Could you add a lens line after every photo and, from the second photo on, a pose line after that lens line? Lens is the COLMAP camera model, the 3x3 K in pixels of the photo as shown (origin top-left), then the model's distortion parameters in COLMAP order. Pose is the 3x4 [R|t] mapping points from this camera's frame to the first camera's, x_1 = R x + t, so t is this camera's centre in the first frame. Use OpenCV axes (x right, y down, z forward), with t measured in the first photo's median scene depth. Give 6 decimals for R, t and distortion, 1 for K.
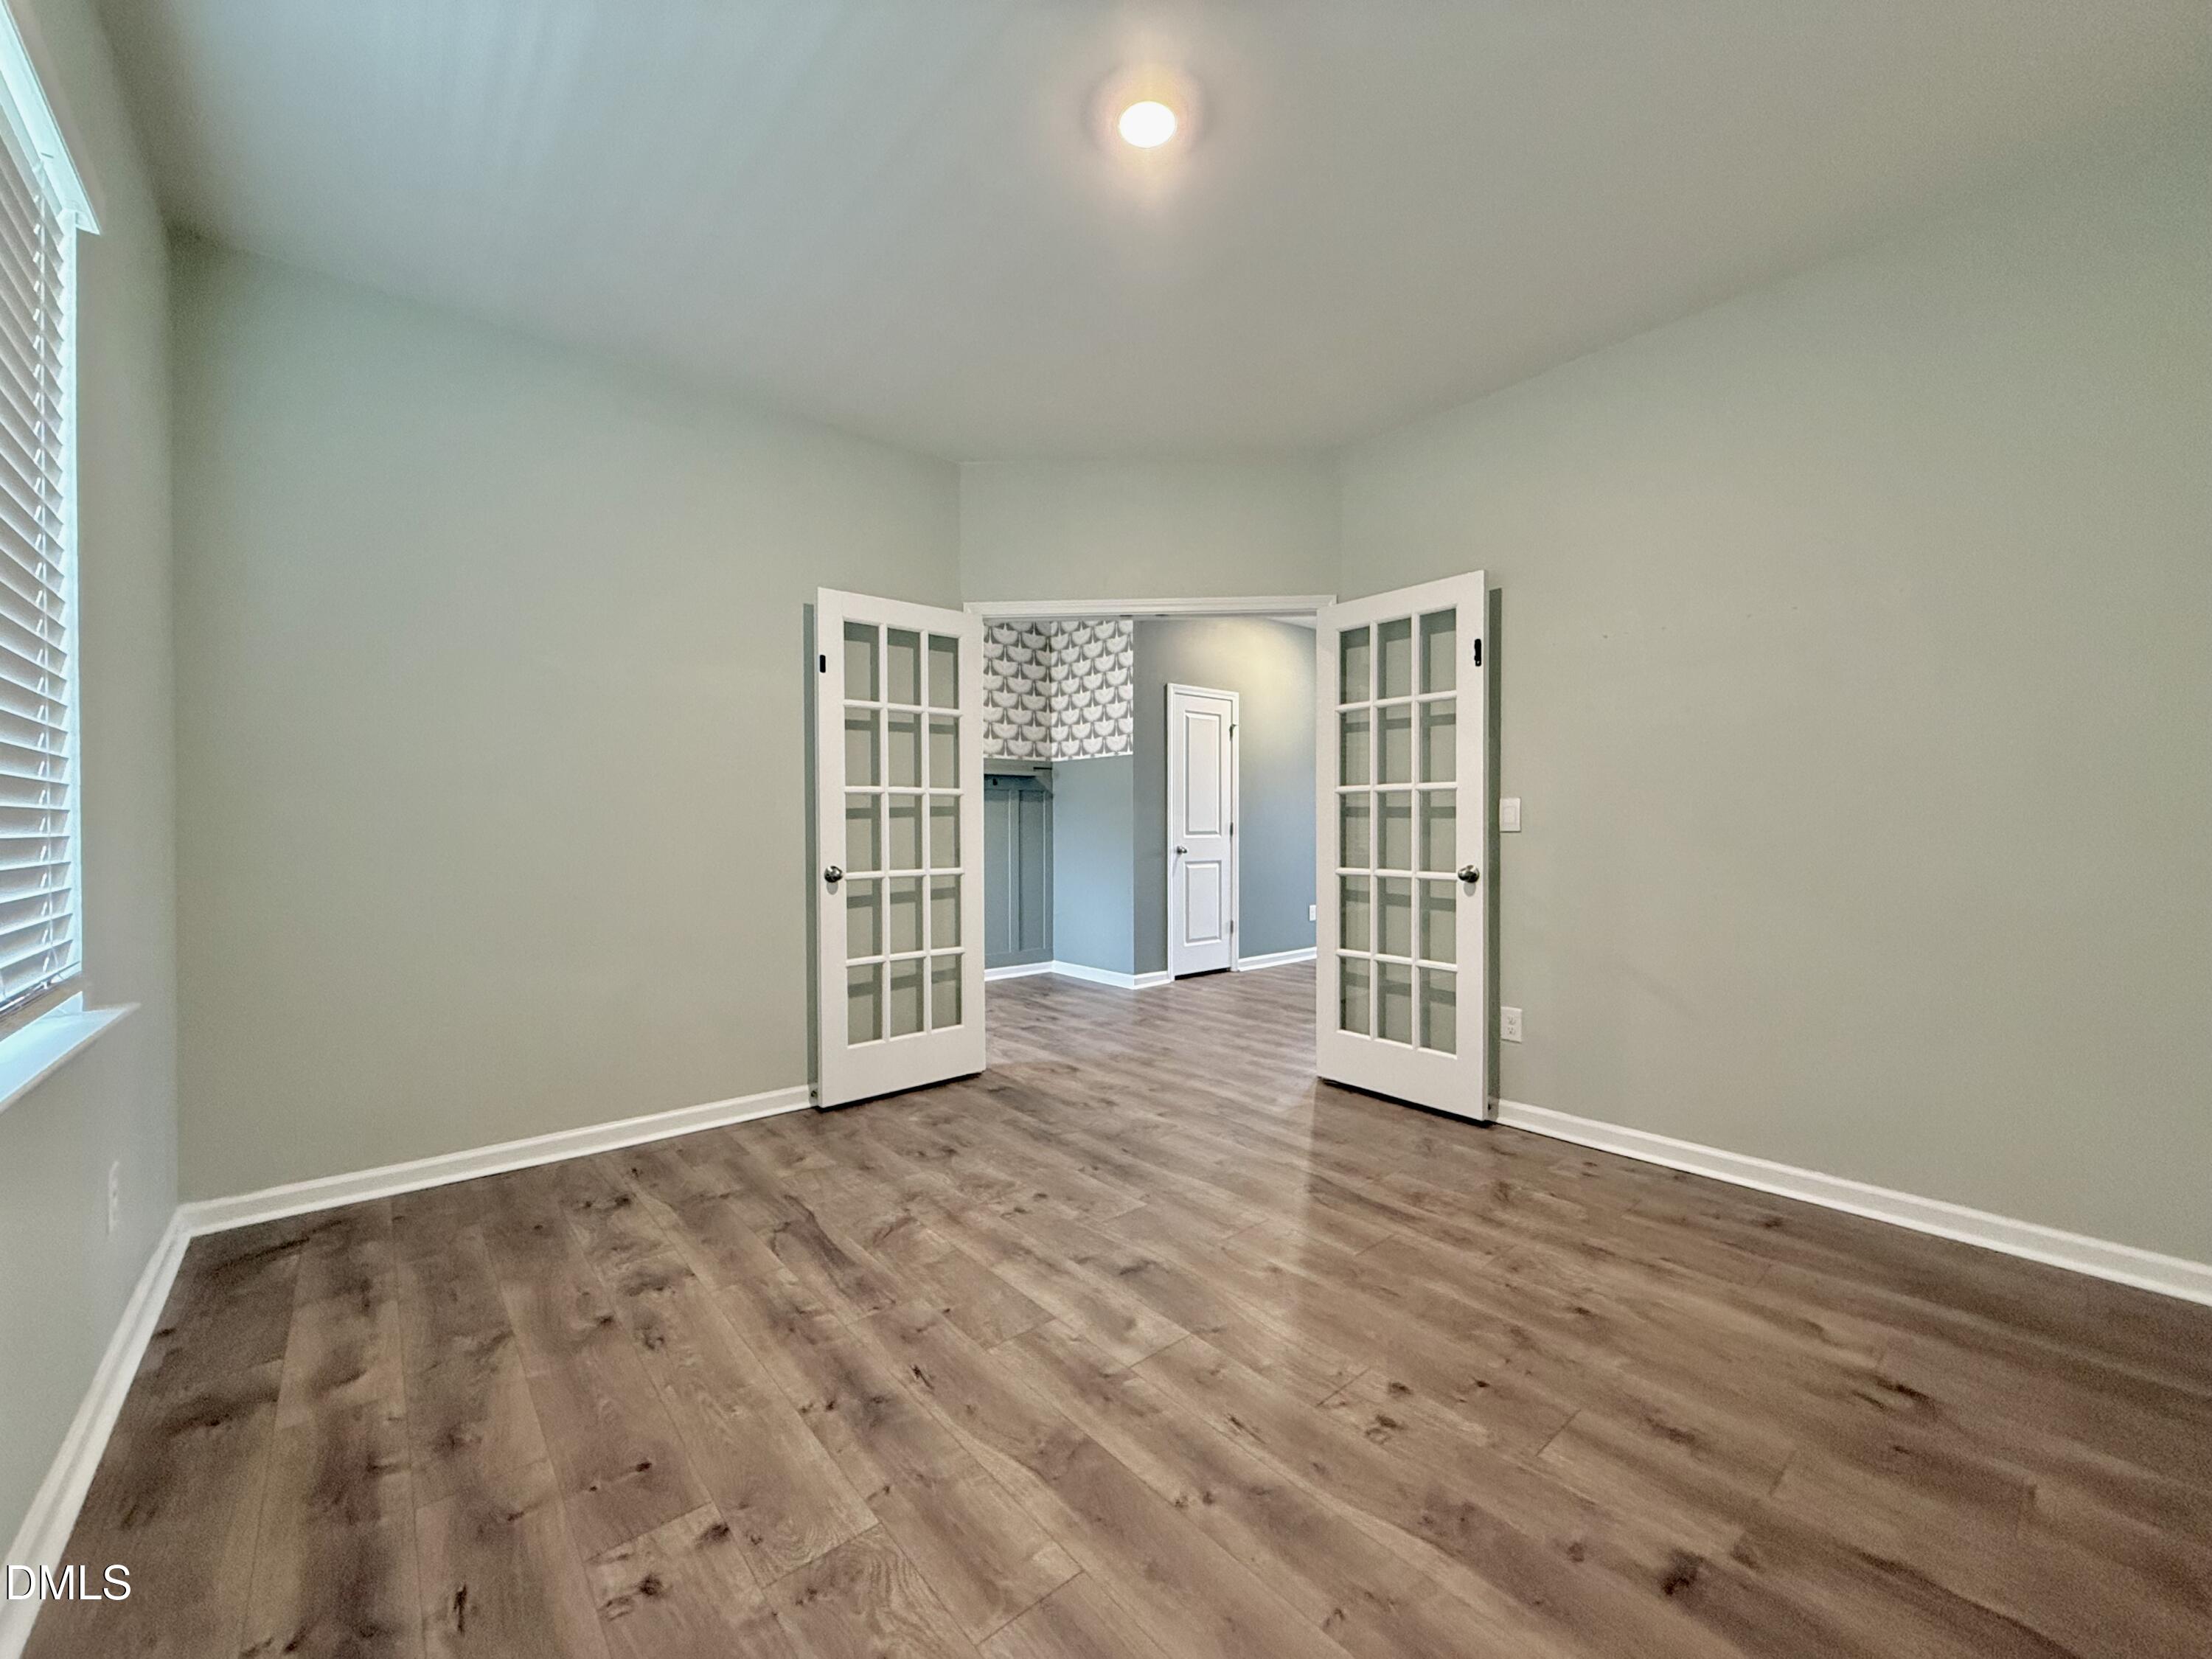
lens RADIAL K [[906.8, 0, 1101.9], [0, 906.8, 833.5], [0, 0, 1]] dist [0.001390, 0.000131]
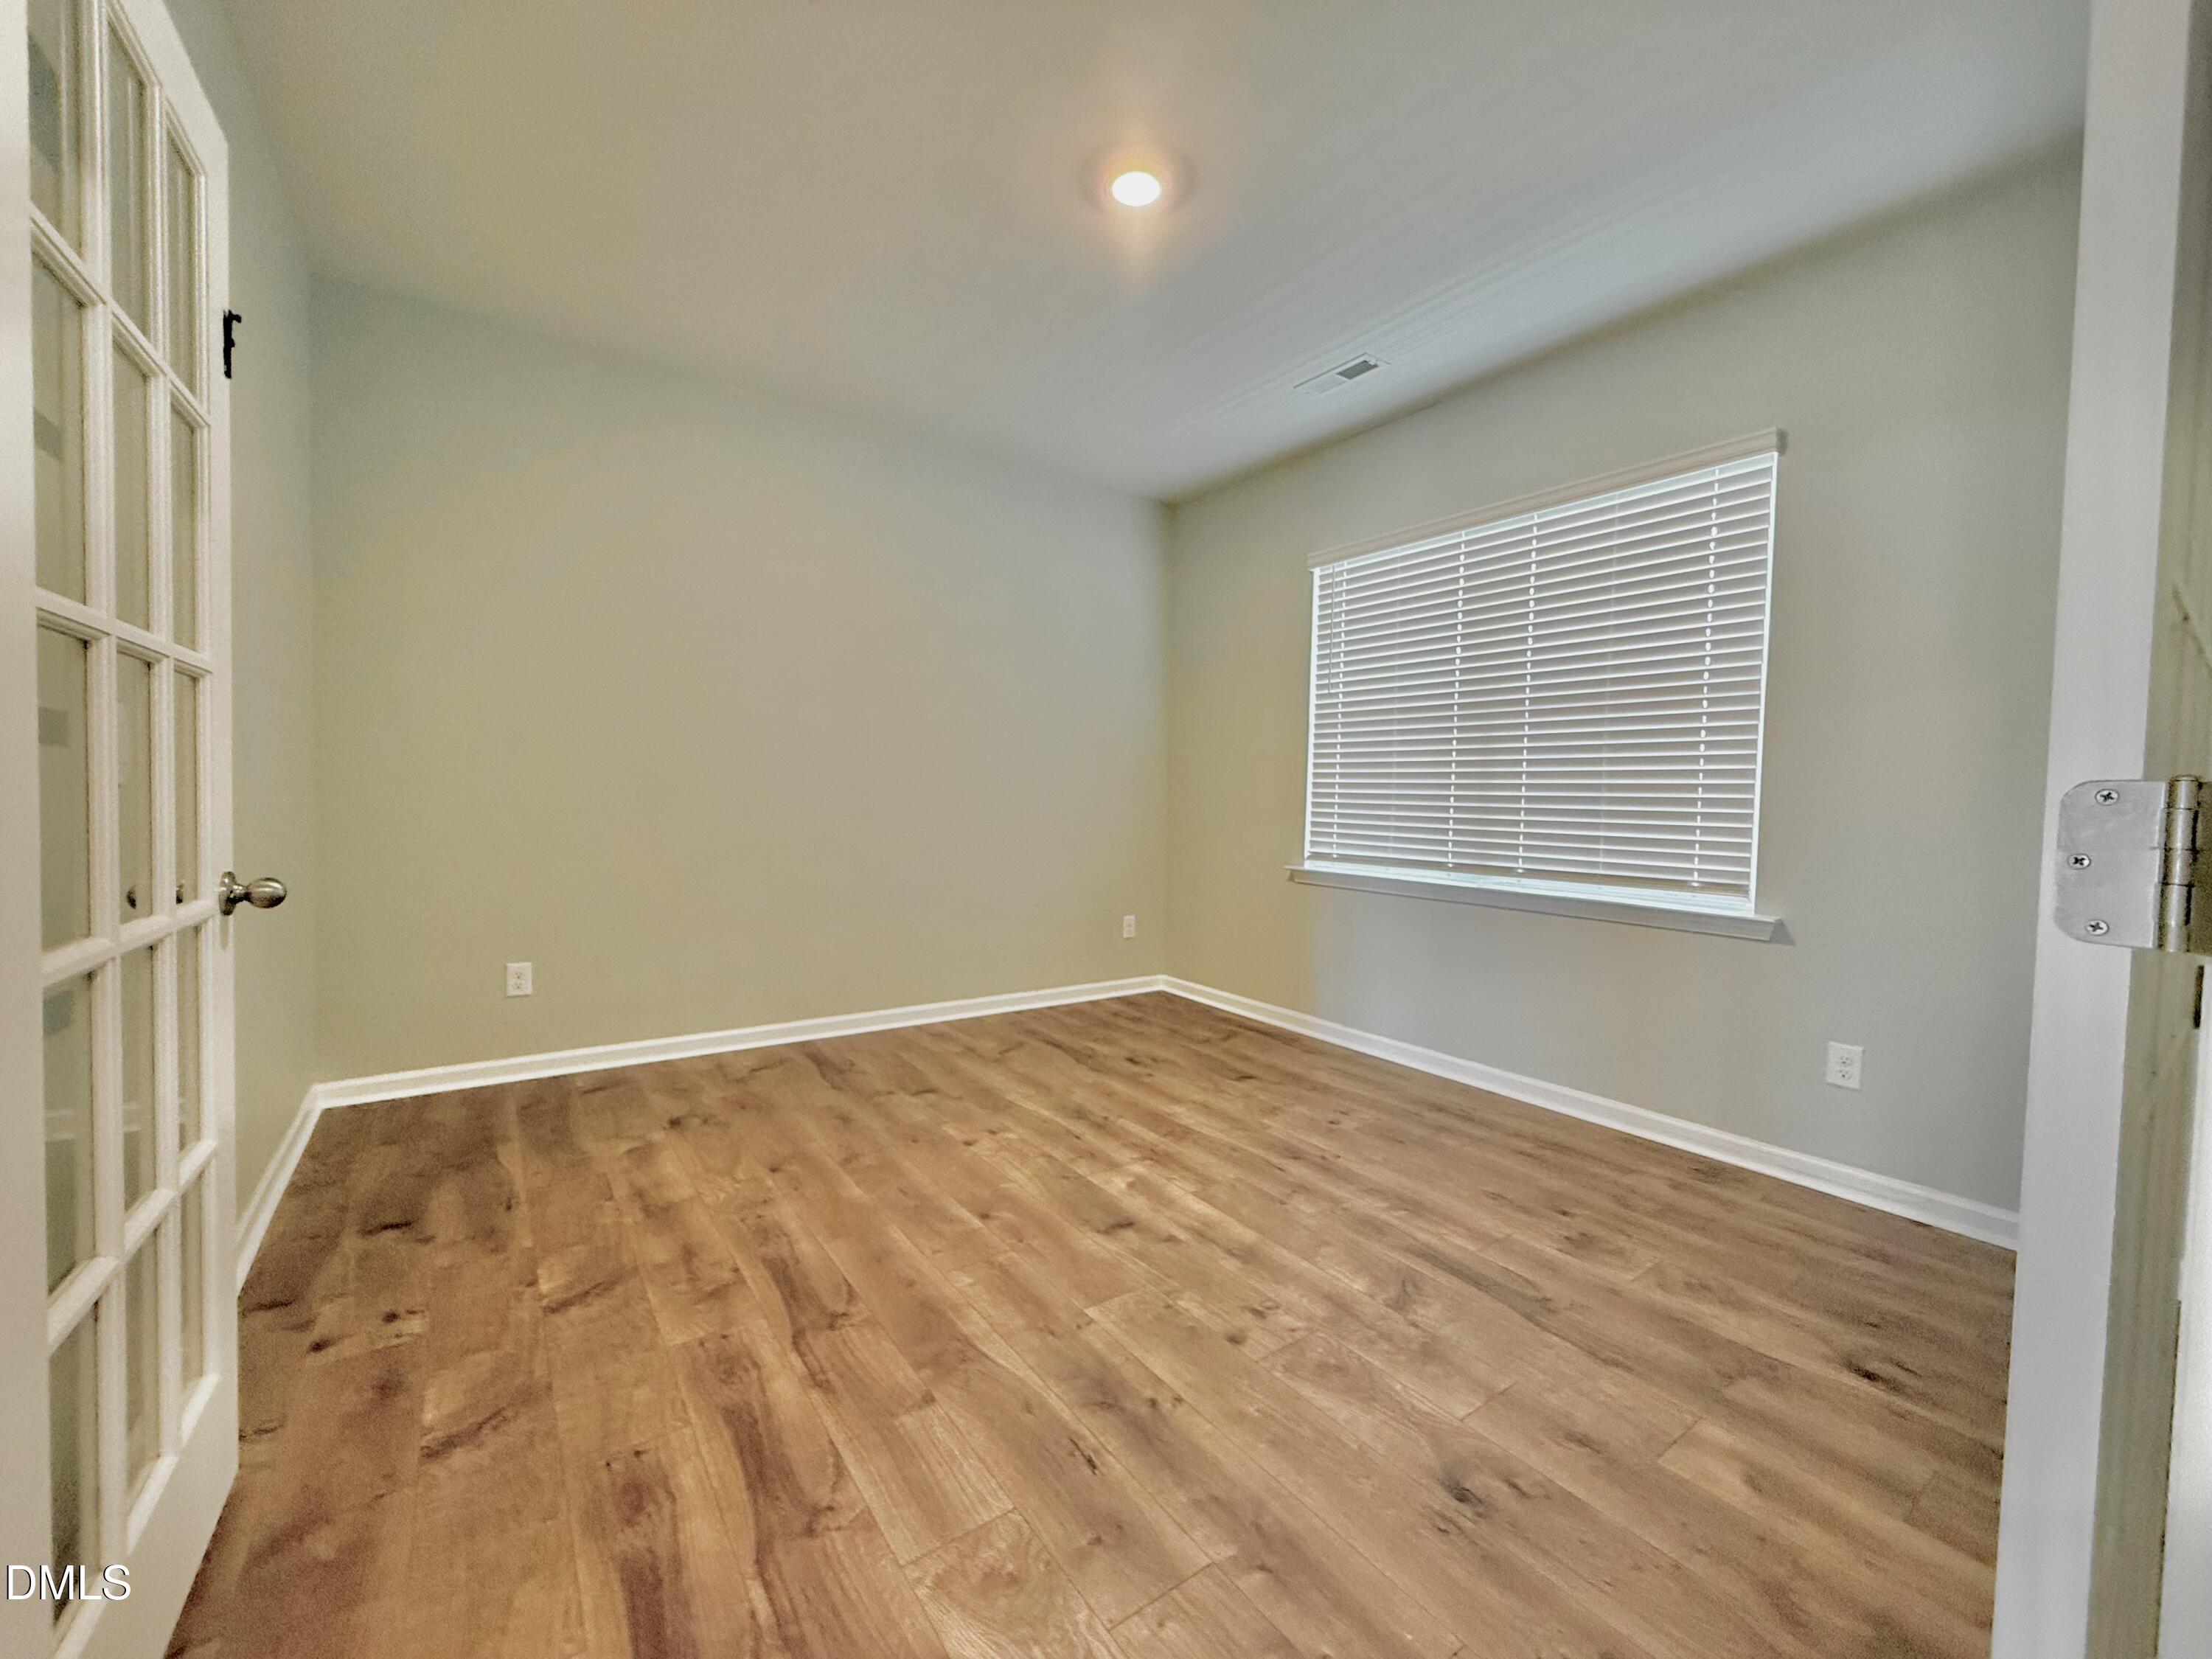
lens RADIAL K [[906.8, 0, 1105.2], [0, 906.8, 828.1], [0, 0, 1]] dist [0.001390, 0.000131]
pose [[-0.996901, -0.023573, 0.075046, -0.014429], [-0.020258, 0.998798, 0.044637, -0.015277], [-0.076008, 0.042979, -0.996181, 2.015802]]
